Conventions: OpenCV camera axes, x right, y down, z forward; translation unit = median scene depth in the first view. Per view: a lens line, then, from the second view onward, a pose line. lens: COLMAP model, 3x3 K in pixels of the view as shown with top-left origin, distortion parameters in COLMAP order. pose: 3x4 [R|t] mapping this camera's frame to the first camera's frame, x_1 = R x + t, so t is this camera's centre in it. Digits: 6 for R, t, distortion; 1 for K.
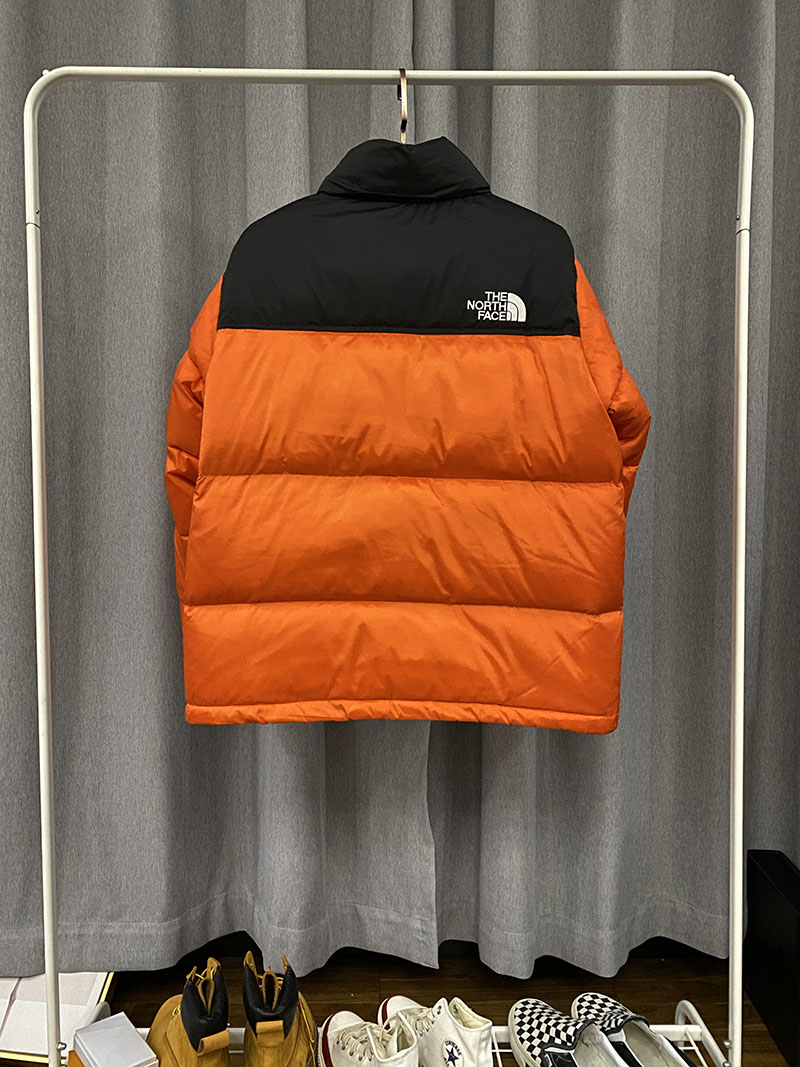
lens RADIAL K [[825.9, 0, 400.0], [0, 825.9, 533.5], [0, 0, 1]] dist [0.006002, -0.000404]
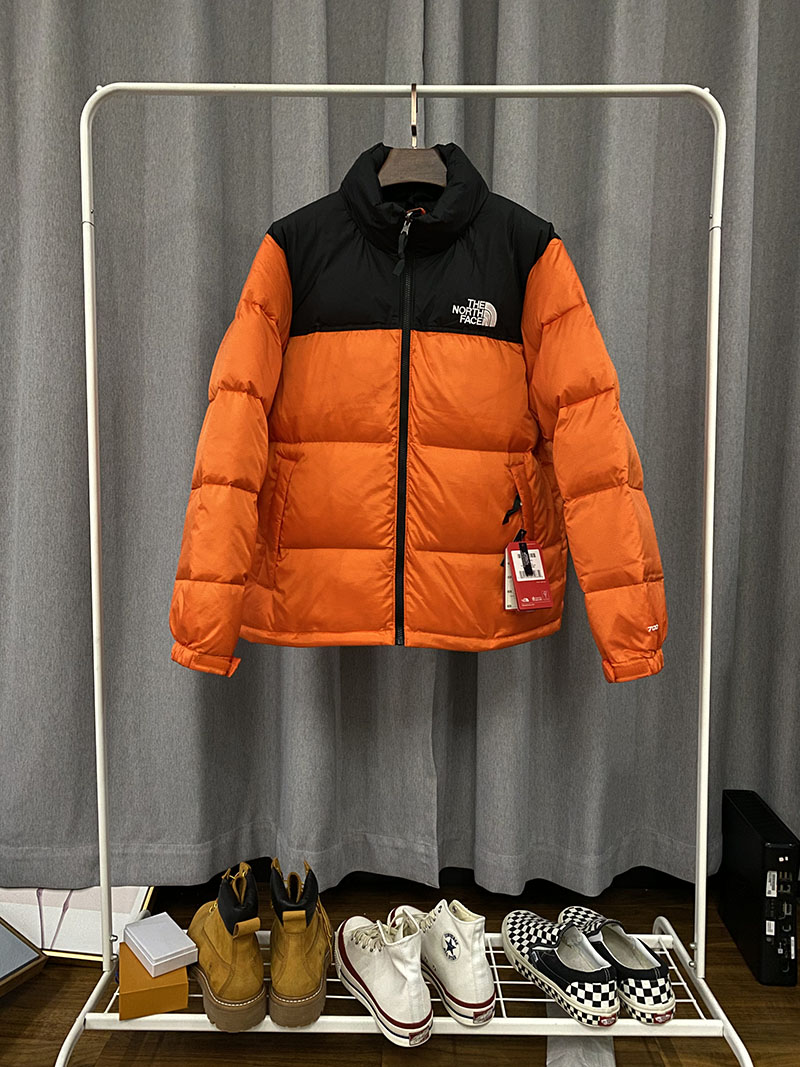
lens RADIAL K [[825.9, 0, 400.0], [0, 825.9, 533.5], [0, 0, 1]] dist [0.006002, -0.000404]
pose [[0.999820, 0.006299, -0.017886, 0.007221], [-0.005866, 0.999691, 0.024135, 0.019408], [0.018033, -0.024026, 0.999549, -0.112673]]
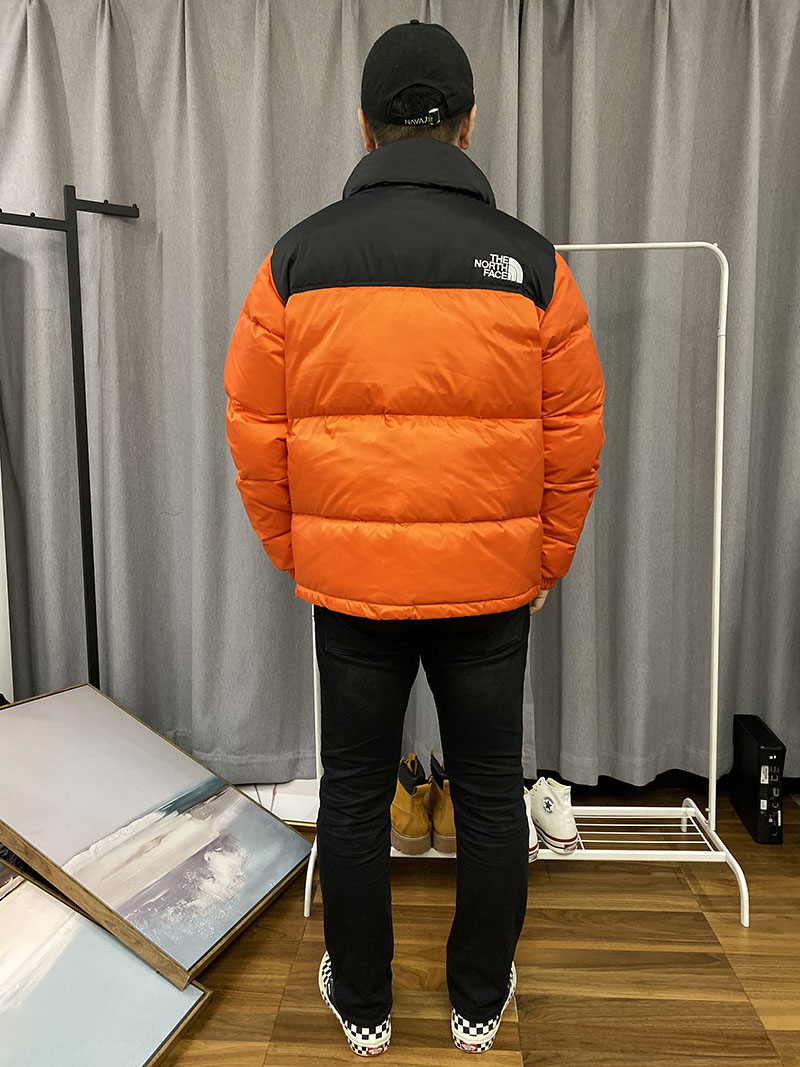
lens RADIAL K [[823.8, 0, 400.0], [0, 823.8, 533.5], [0, 0, 1]] dist [-0.003793, 0.000917]
pose [[0.998009, -0.005407, -0.062838, -0.110594], [0.009495, 0.997845, 0.064930, -0.061150], [0.062352, -0.065397, 0.995909, -0.593127]]
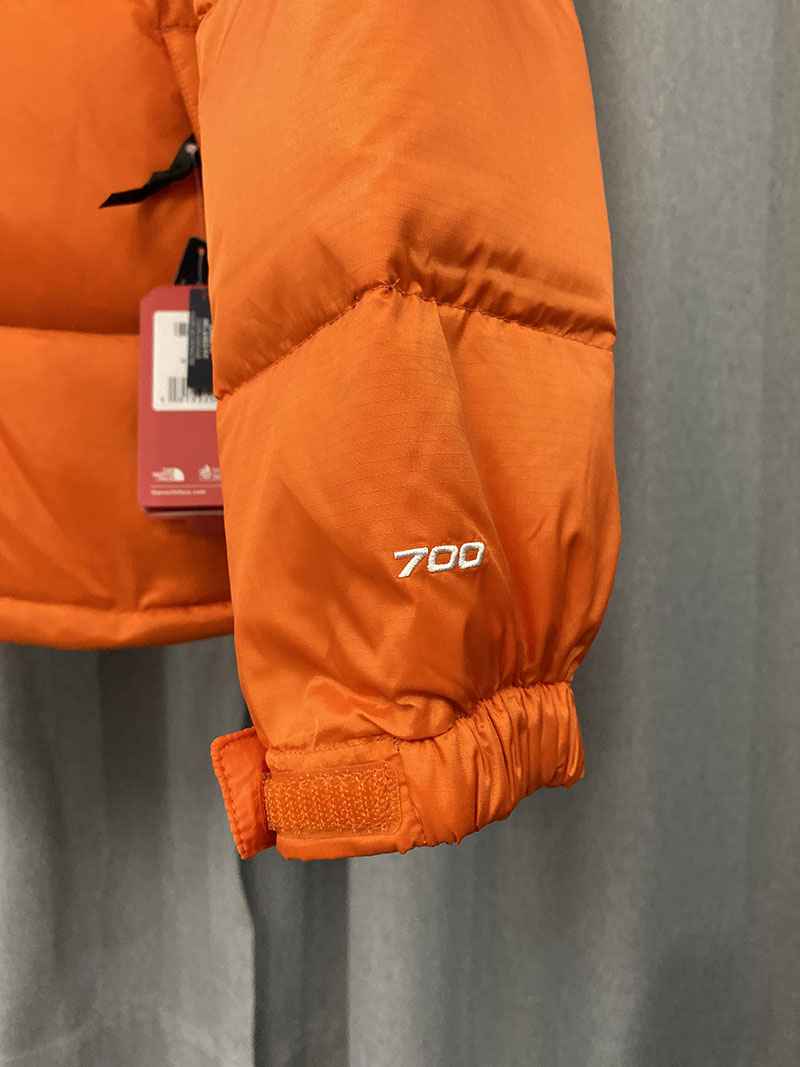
lens RADIAL K [[857.7, 0, 400.5], [0, 857.7, 518.3], [0, 0, 1]] dist [-0.002328, -0.002909]
pose [[0.964045, 0.017314, -0.265174, 0.258217], [-0.010252, 0.999555, 0.027996, 0.115146], [0.265540, -0.024271, 0.963794, 0.532081]]
